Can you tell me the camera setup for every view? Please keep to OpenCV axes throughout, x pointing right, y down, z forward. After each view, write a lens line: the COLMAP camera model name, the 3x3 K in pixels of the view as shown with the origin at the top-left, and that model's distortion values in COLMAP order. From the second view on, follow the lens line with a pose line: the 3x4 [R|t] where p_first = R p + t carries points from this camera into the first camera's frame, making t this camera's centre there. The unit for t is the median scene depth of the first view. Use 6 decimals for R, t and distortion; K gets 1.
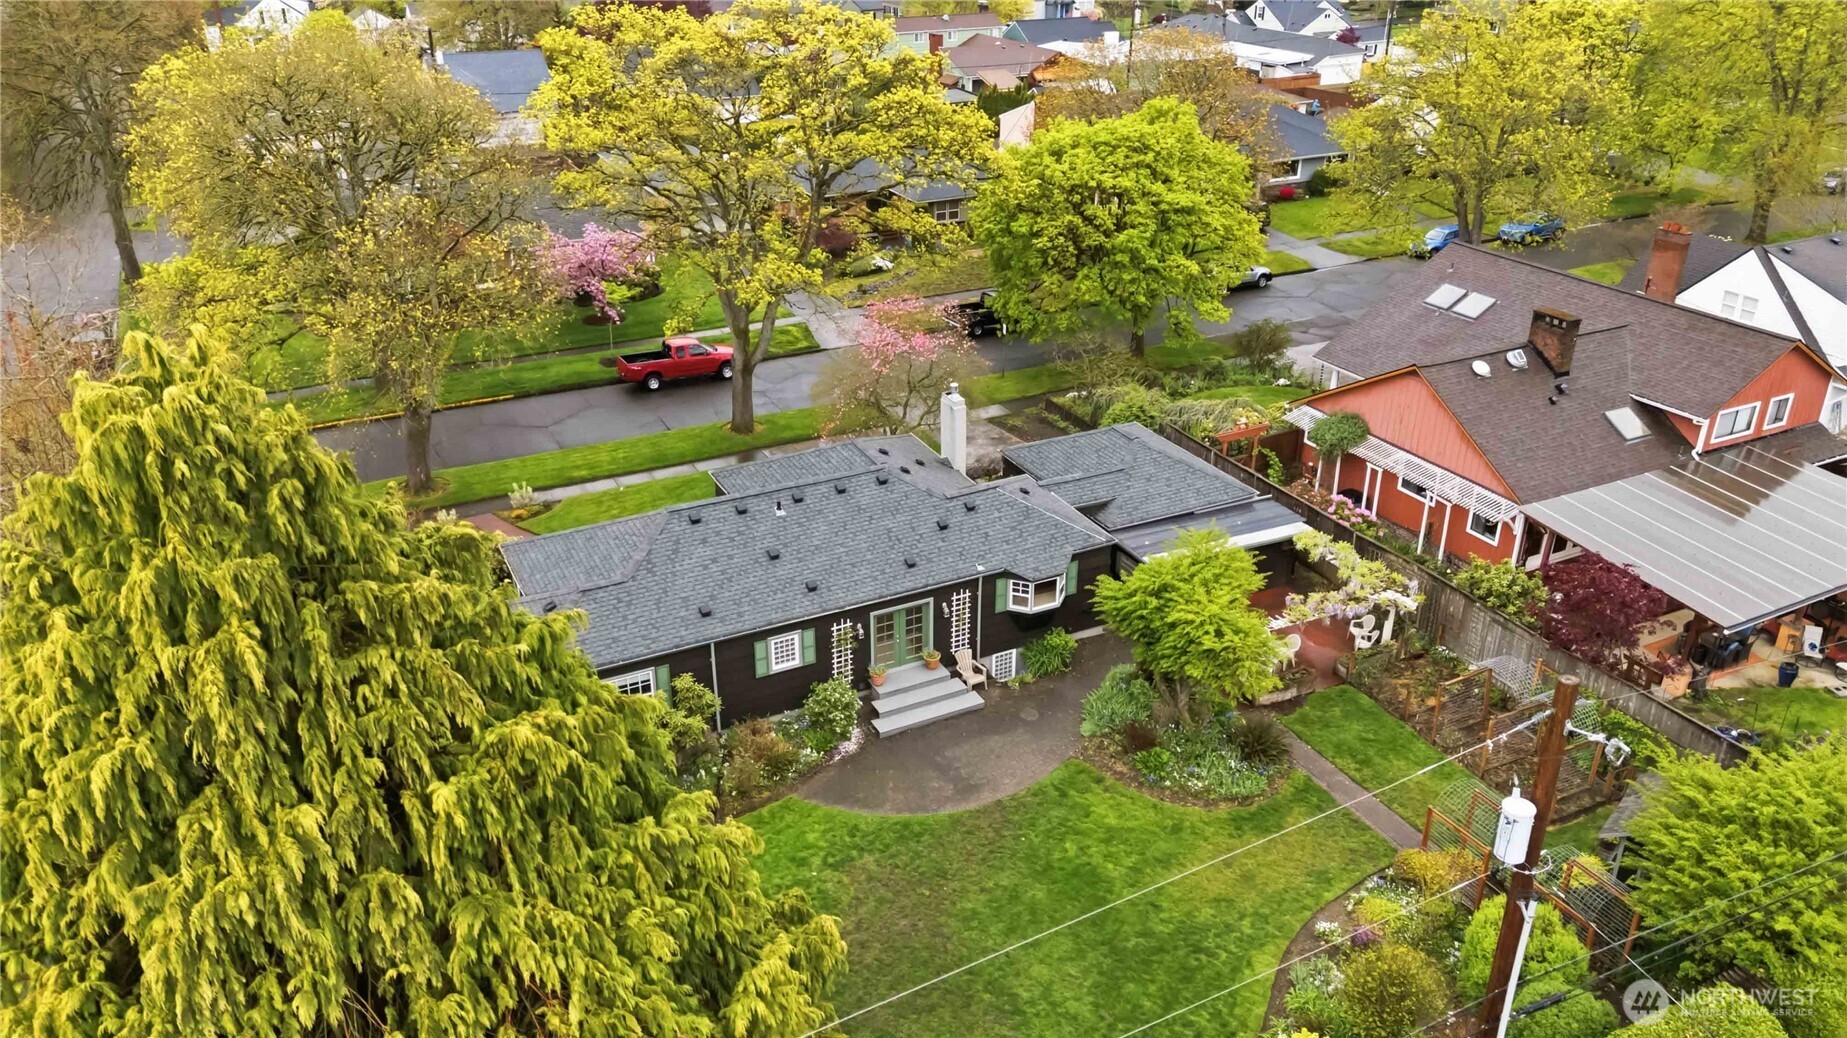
lens RADIAL K [[1298.8, 0, 923.5], [0, 1298.8, 519.0], [0, 0, 1]] dist [-0.001174, -0.001385]
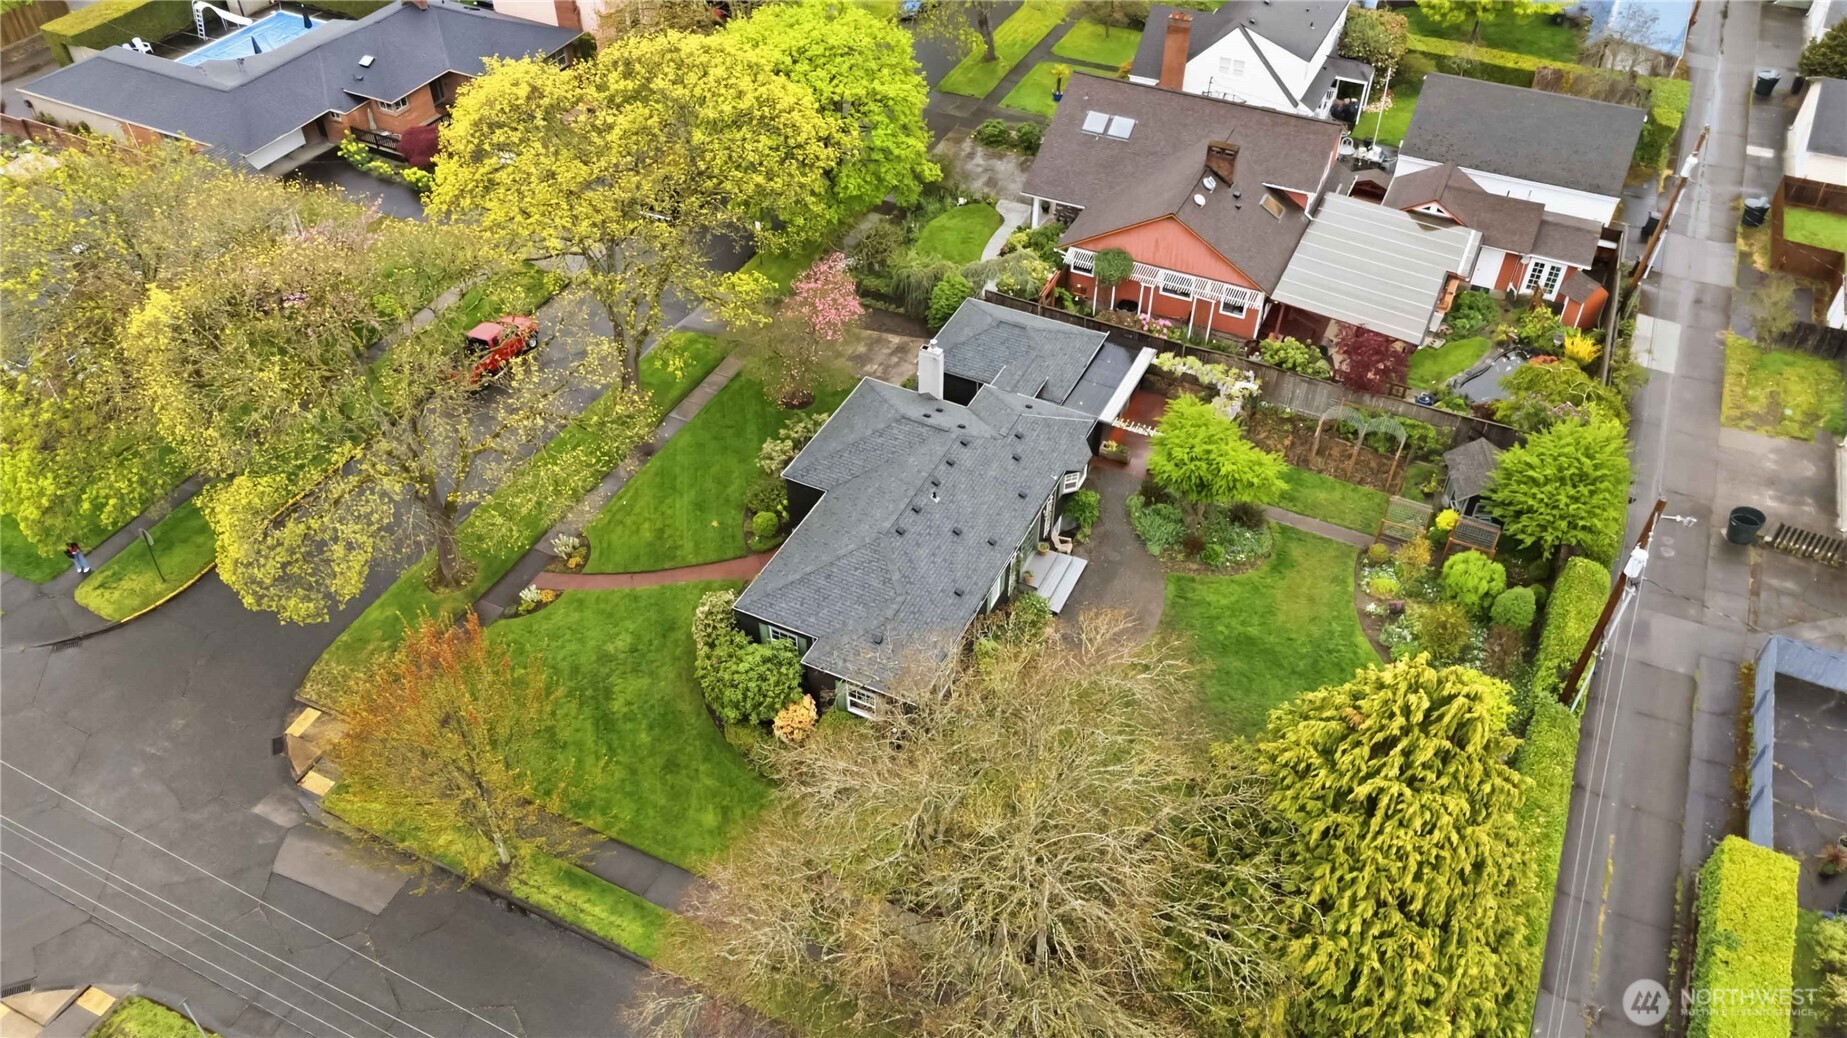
lens RADIAL K [[1298.8, 0, 923.5], [0, 1298.8, 519.0], [0, 0, 1]] dist [-0.001174, -0.001385]
pose [[0.797532, -0.404070, 0.447962, -0.590361], [0.267985, 0.902555, 0.337014, -0.356387], [-0.540488, -0.148732, 0.828101, -0.077485]]
